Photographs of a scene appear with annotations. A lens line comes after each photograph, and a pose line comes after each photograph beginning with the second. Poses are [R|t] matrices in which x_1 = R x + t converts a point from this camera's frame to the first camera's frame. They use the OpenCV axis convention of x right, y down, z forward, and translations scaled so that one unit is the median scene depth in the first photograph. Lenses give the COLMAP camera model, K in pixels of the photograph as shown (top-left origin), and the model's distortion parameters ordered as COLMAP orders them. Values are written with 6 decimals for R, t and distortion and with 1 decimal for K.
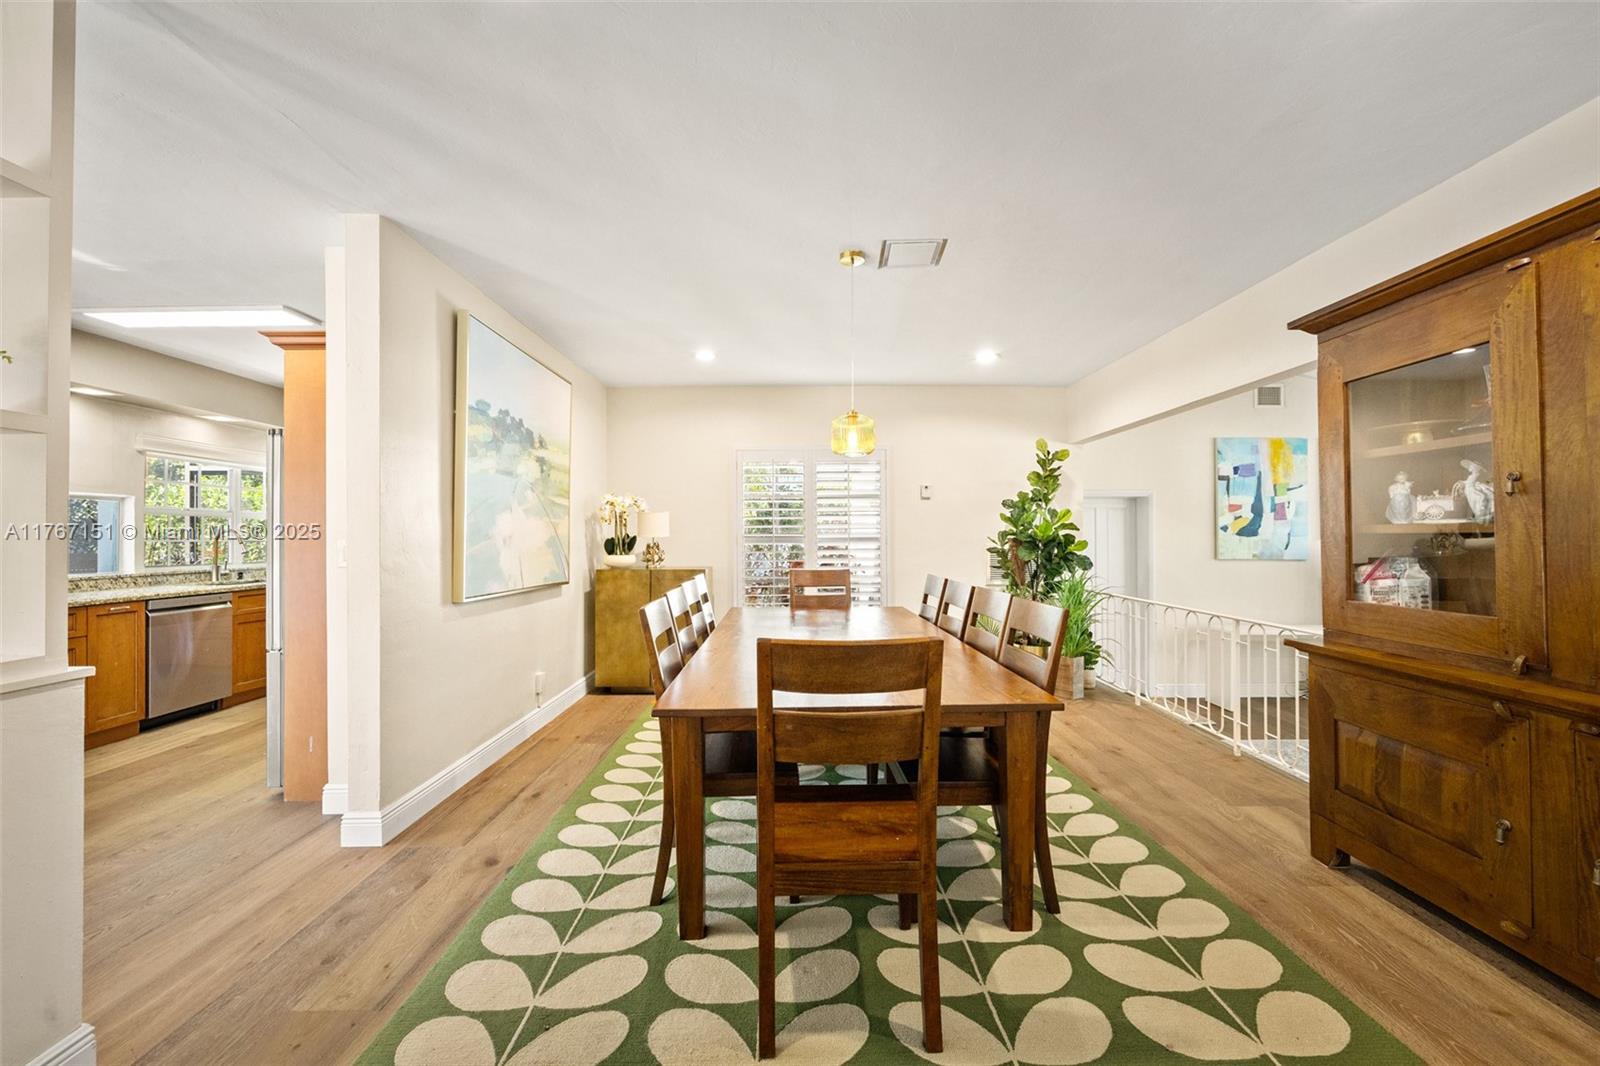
lens RADIAL K [[636.9, 0, 800.8], [0, 636.9, 535.7], [0, 0, 1]] dist [0.000270, -0.000051]
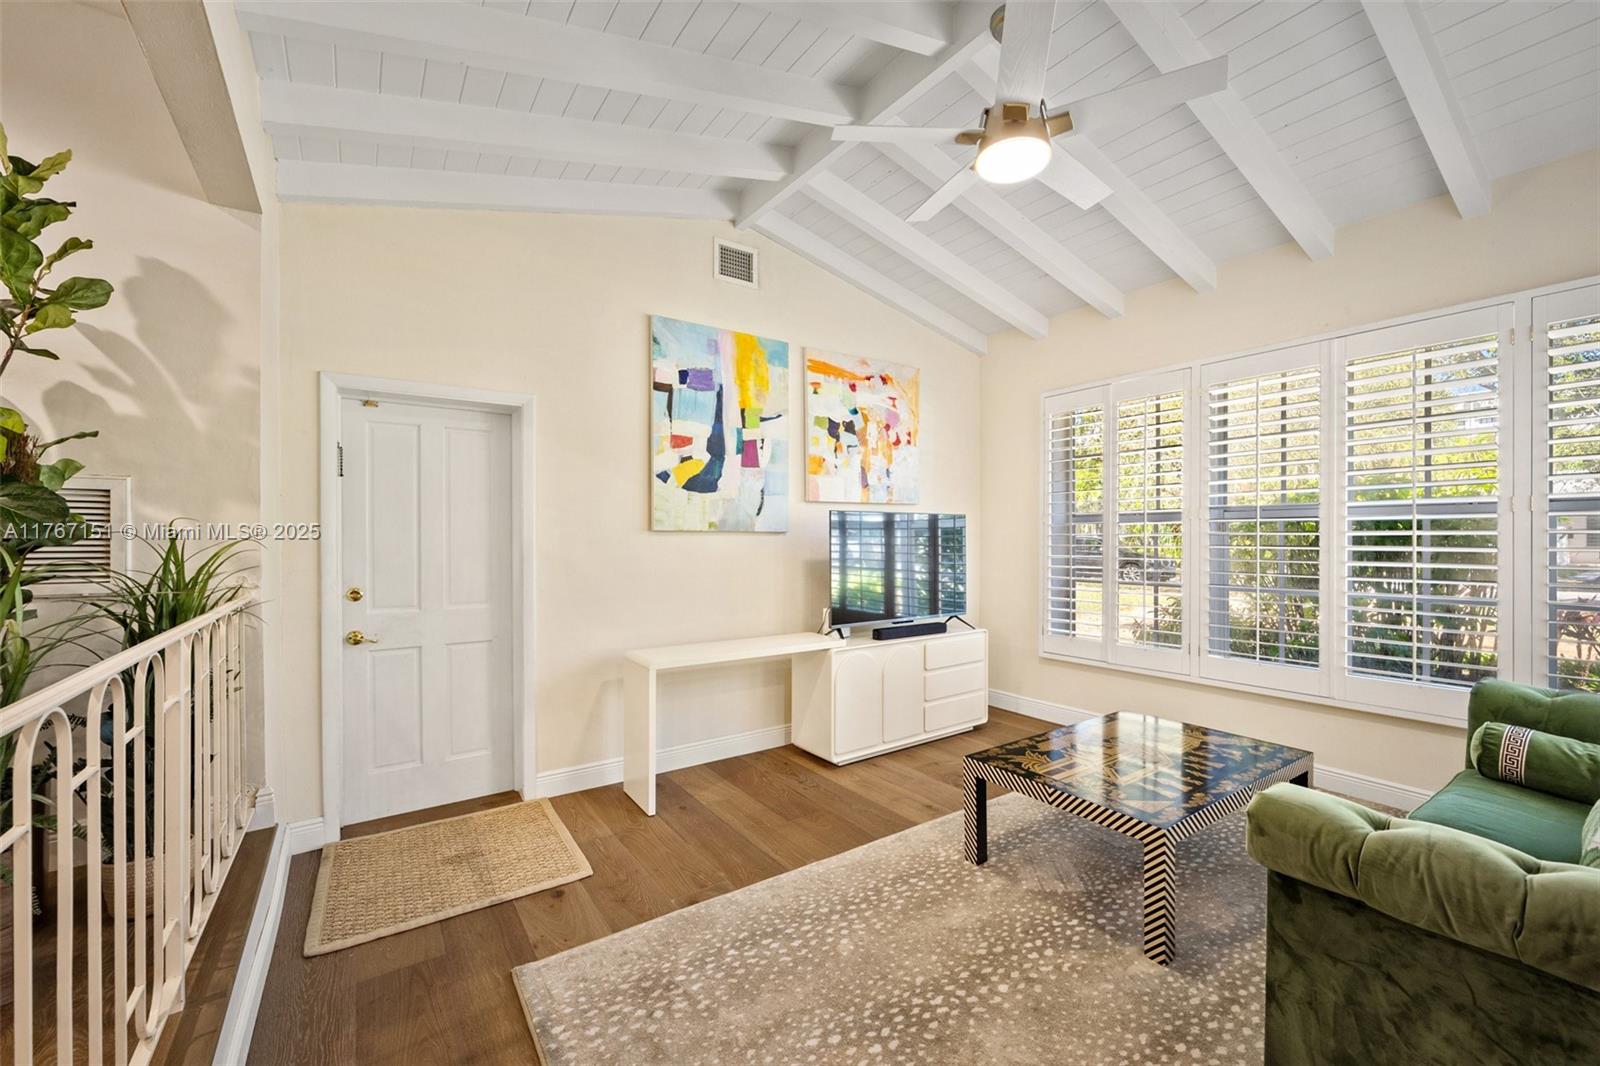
lens RADIAL K [[636.9, 0, 799.4], [0, 636.9, 533.3], [0, 0, 1]] dist [0.000270, -0.000051]
pose [[0.831785, -0.002601, 0.555091, 0.450612], [-0.001232, 0.999978, 0.006532, 0.035014], [-0.555096, -0.006117, 0.831764, 0.461879]]
